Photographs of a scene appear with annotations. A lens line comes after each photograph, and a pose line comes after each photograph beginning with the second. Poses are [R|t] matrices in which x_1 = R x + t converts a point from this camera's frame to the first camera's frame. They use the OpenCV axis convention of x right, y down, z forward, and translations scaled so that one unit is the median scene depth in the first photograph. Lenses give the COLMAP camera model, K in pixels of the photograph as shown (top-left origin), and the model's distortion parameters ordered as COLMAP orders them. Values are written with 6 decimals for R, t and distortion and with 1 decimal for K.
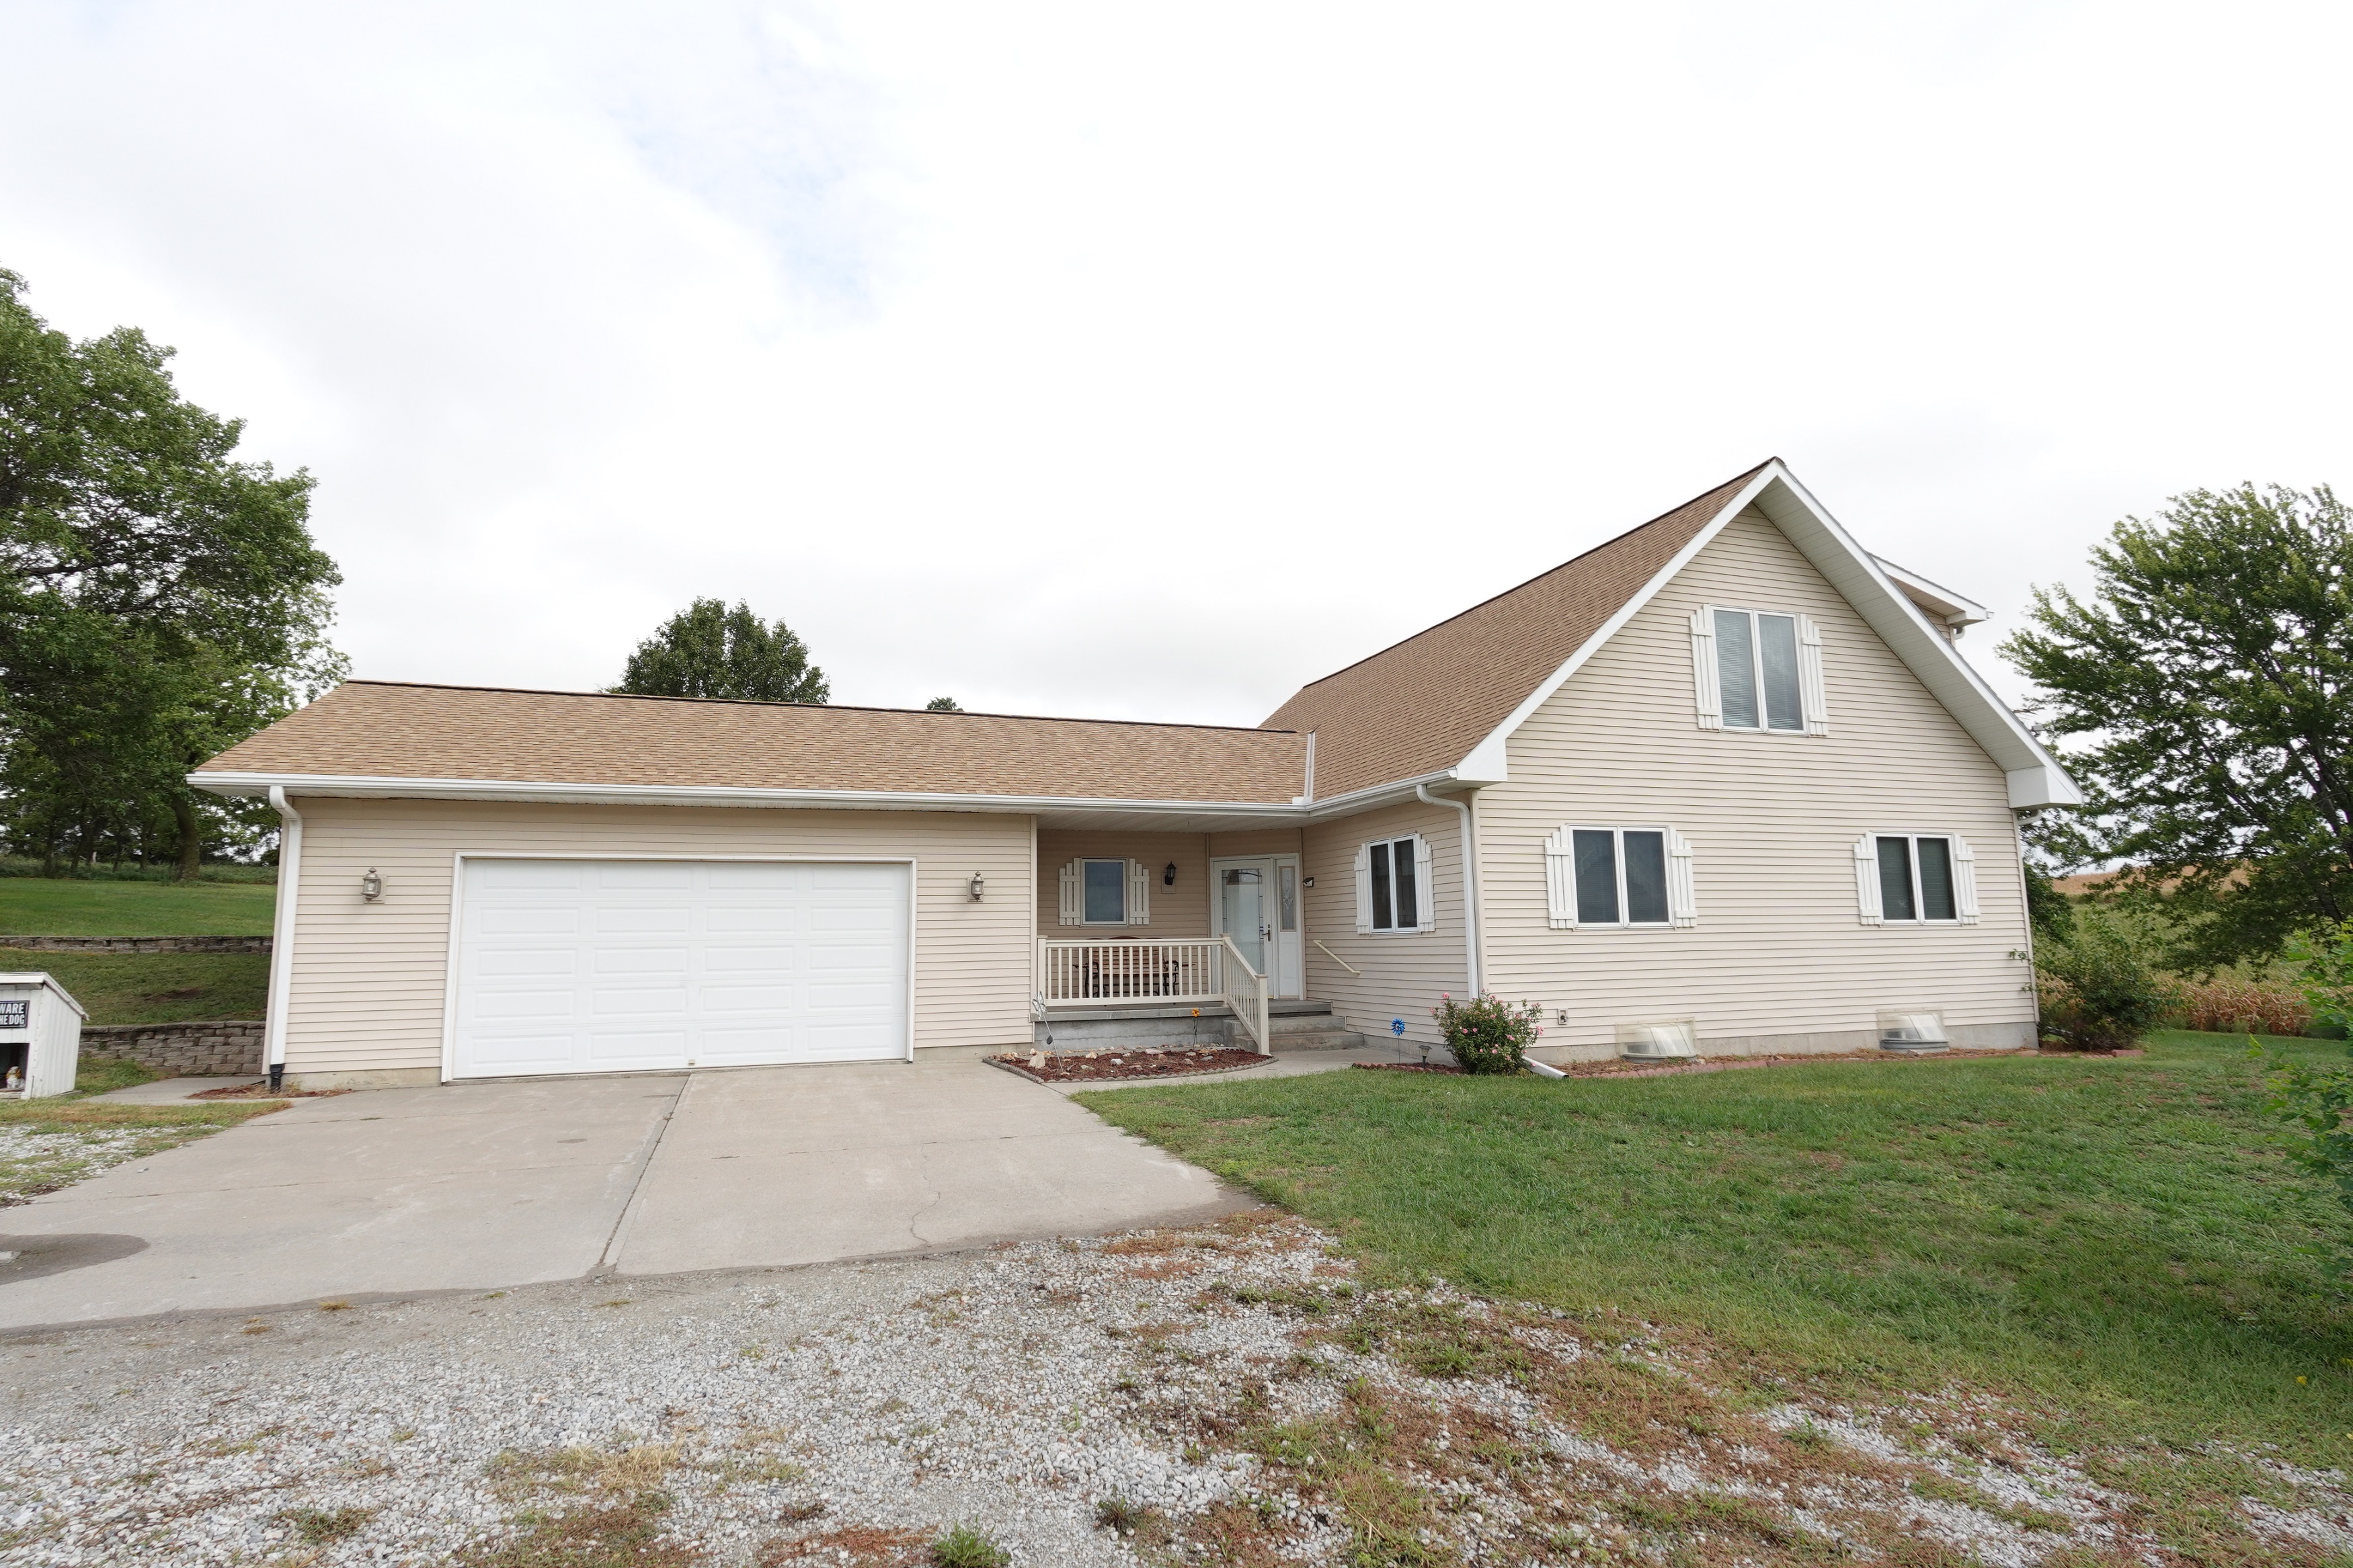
lens RADIAL K [[1216.3, 0, 1176.5], [0, 1216.3, 784.0], [0, 0, 1]] dist [0.003500, 0.000205]
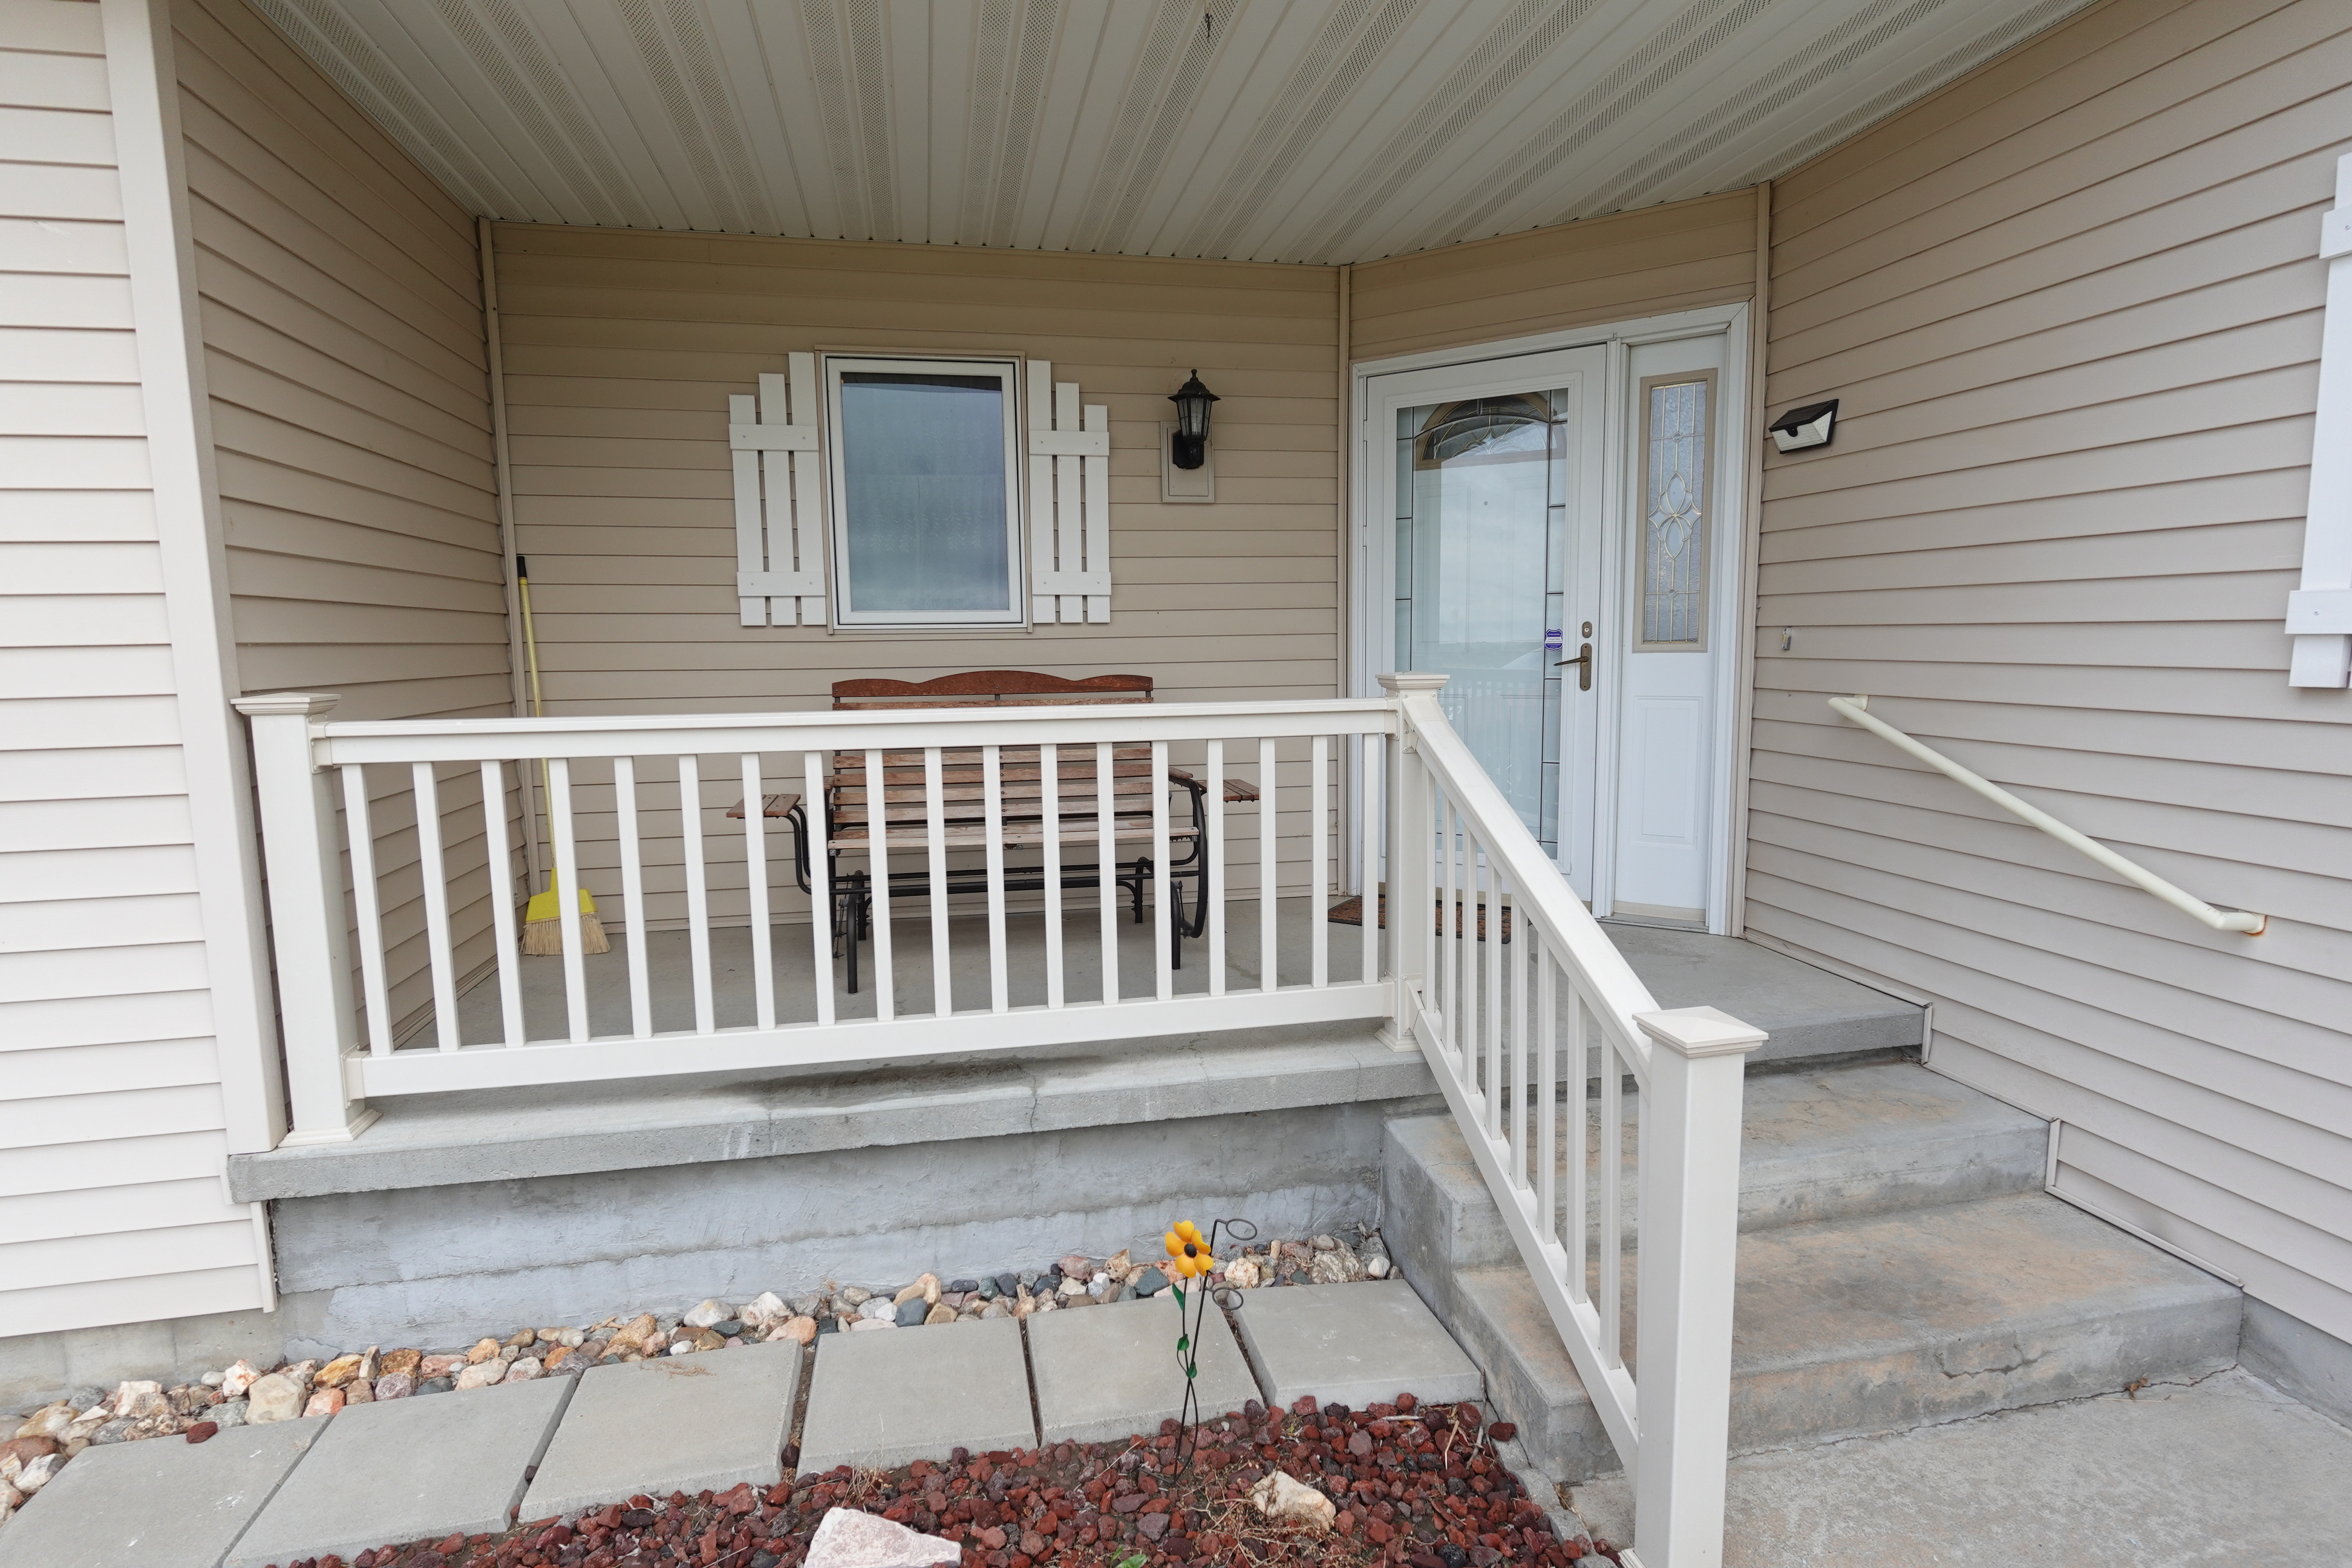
lens RADIAL K [[1215.9, 0, 1176.0], [0, 1215.9, 784.0], [0, 0, 1]] dist [0.003500, 0.000205]
pose [[0.990594, 0.017715, -0.135684, 0.028346], [0.016952, 0.968057, 0.250155, 0.086174], [0.135782, -0.250102, 0.958651, 0.760204]]
